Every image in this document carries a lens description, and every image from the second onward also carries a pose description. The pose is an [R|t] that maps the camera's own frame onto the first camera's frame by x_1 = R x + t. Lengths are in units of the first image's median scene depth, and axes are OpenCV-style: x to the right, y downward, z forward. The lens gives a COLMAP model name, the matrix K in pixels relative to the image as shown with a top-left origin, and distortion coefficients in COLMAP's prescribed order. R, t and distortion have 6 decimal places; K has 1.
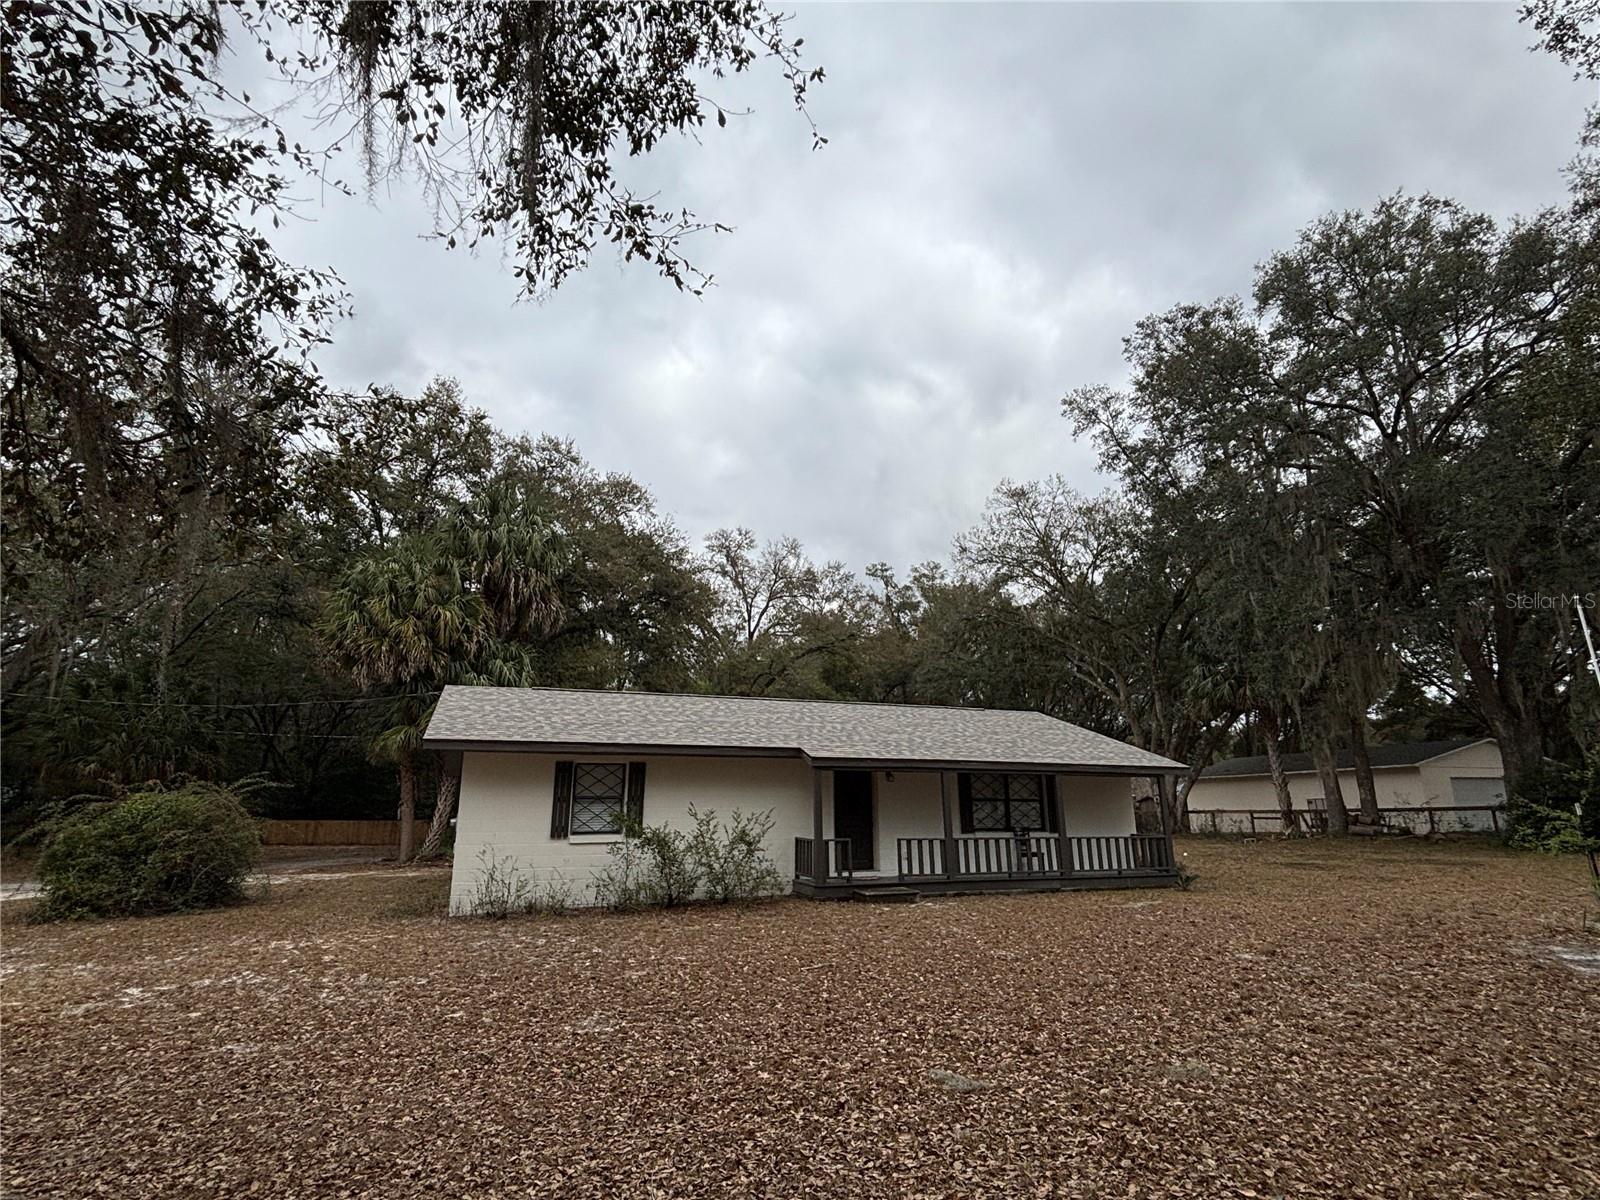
lens RADIAL K [[854.3, 0, 799.2], [0, 854.3, 602.5], [0, 0, 1]] dist [-0.005949, -0.000752]
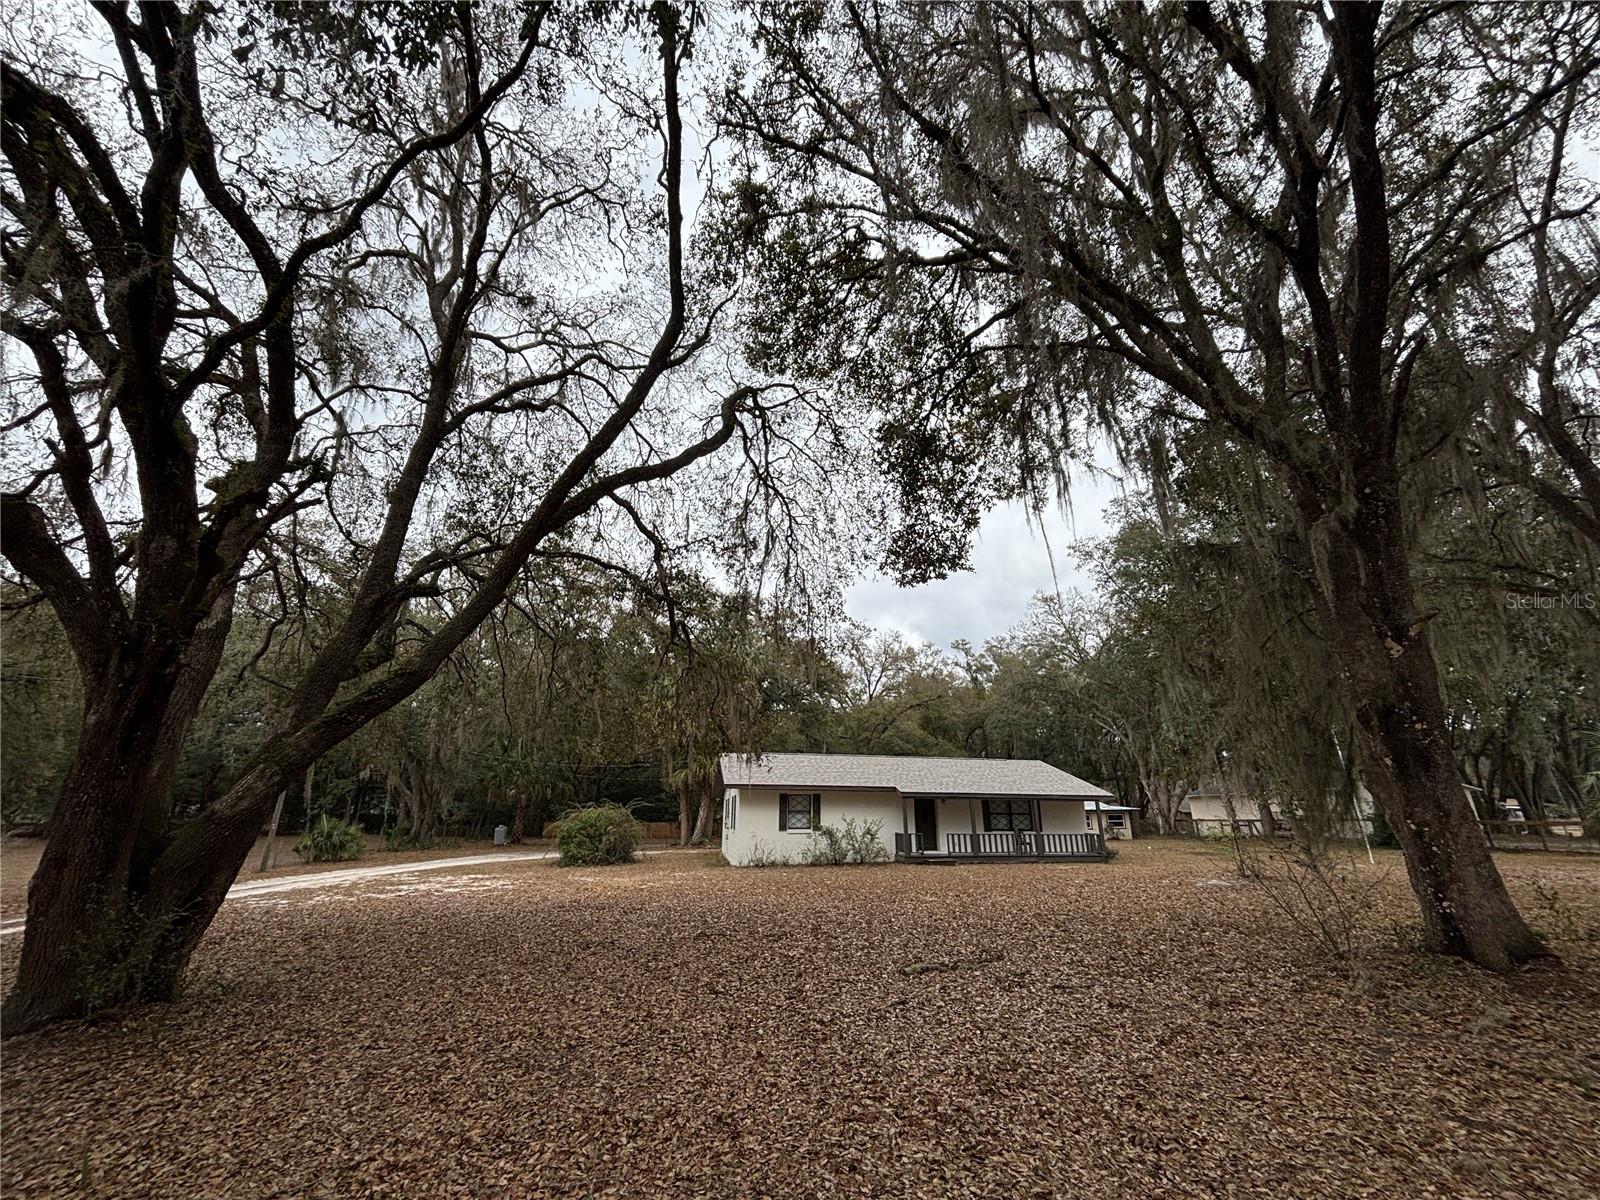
lens RADIAL K [[649.5, 0, 808.1], [0, 649.5, 595.6], [0, 0, 1]] dist [0.007843, -0.001219]
pose [[0.988055, -0.043038, -0.147969, 0.041867], [0.029264, 0.995139, -0.094031, -0.135946], [0.151297, 0.088577, 0.984512, -0.563771]]
